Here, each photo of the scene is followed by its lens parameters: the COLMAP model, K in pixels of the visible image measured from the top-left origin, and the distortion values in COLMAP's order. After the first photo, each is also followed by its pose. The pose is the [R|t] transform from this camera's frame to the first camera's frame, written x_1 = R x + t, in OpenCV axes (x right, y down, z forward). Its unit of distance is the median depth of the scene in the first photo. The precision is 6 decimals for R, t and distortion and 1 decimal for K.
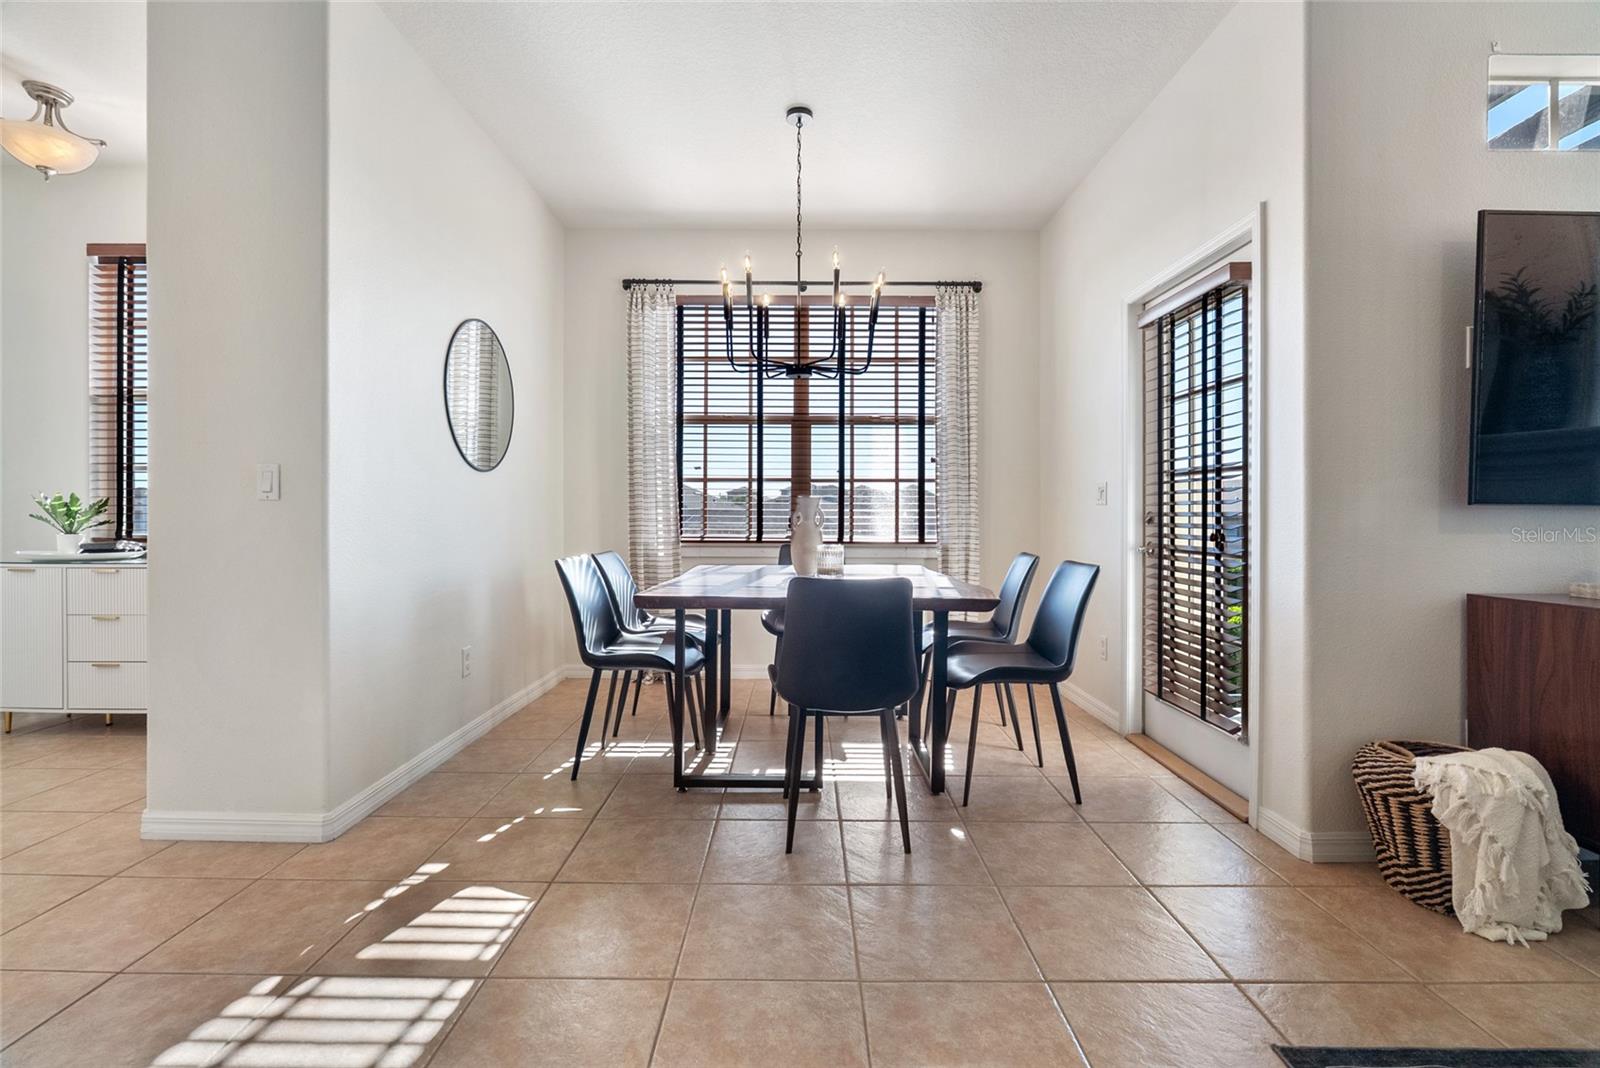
lens RADIAL K [[722.7, 0, 799.1], [0, 722.7, 519.3], [0, 0, 1]] dist [-0.010036, 0.002810]
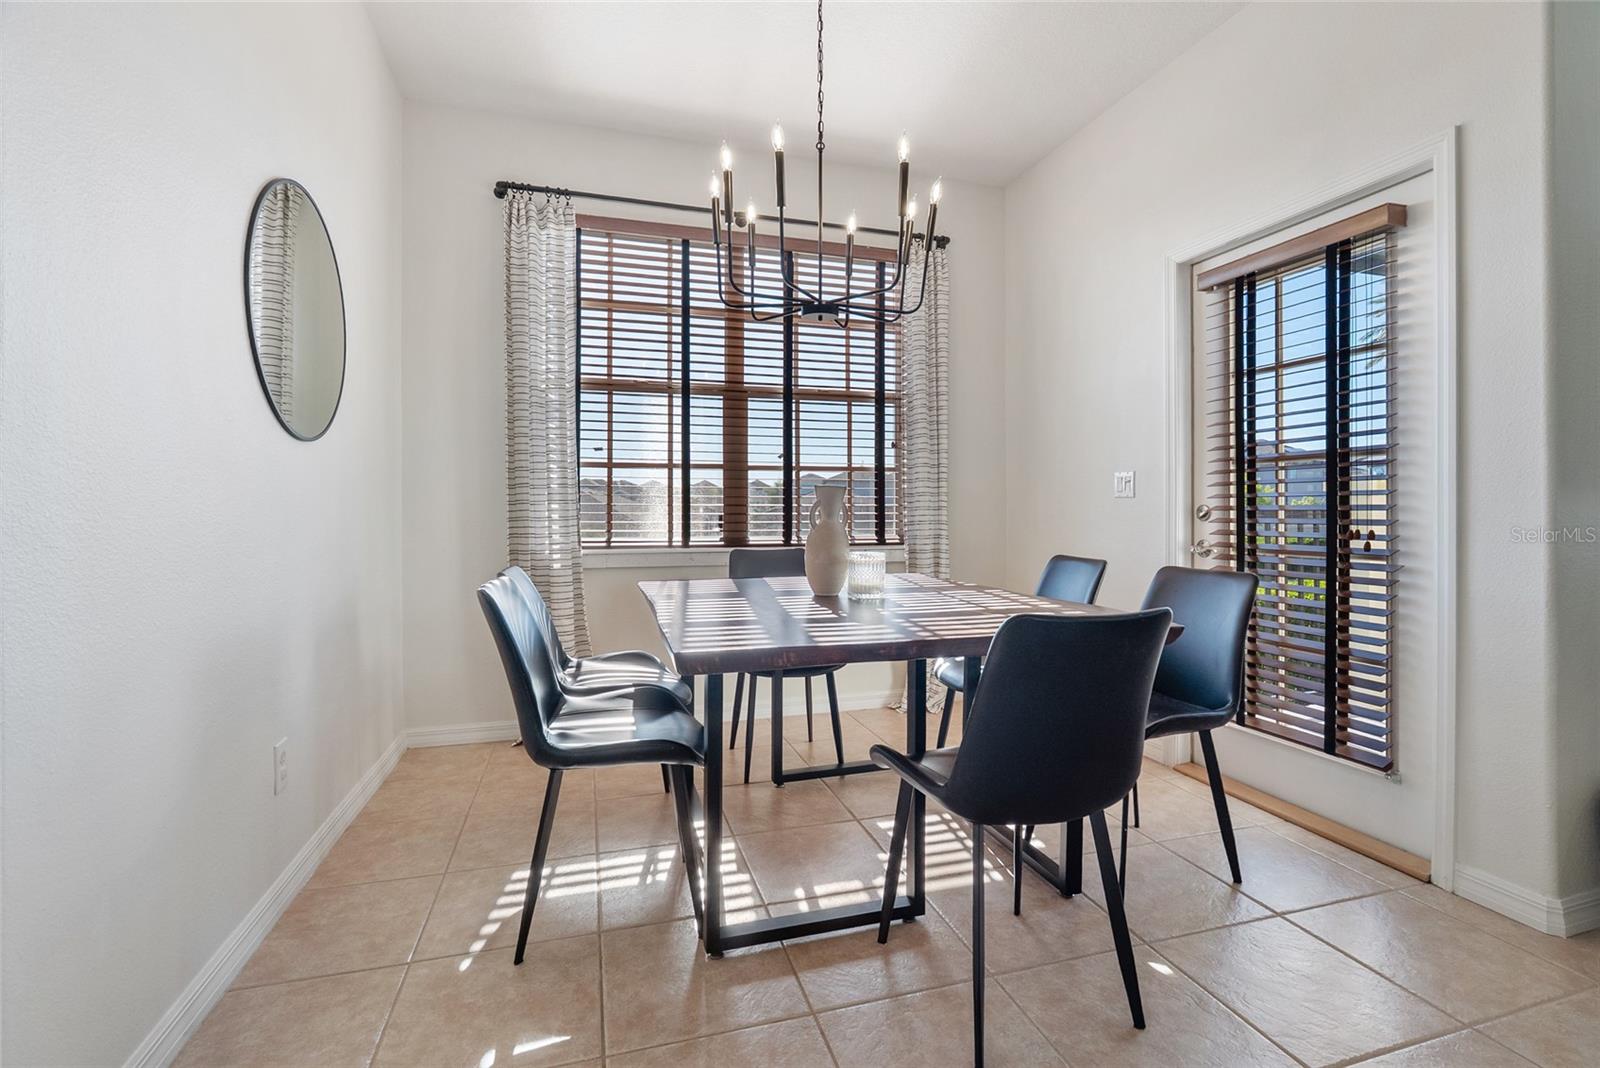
lens RADIAL K [[722.7, 0, 802.7], [0, 722.7, 510.3], [0, 0, 1]] dist [-0.010036, 0.002810]
pose [[0.955355, -0.003982, 0.295435, -0.163342], [0.005765, 0.999970, -0.005164, -0.002242], [-0.295406, 0.006637, 0.955349, 0.229142]]
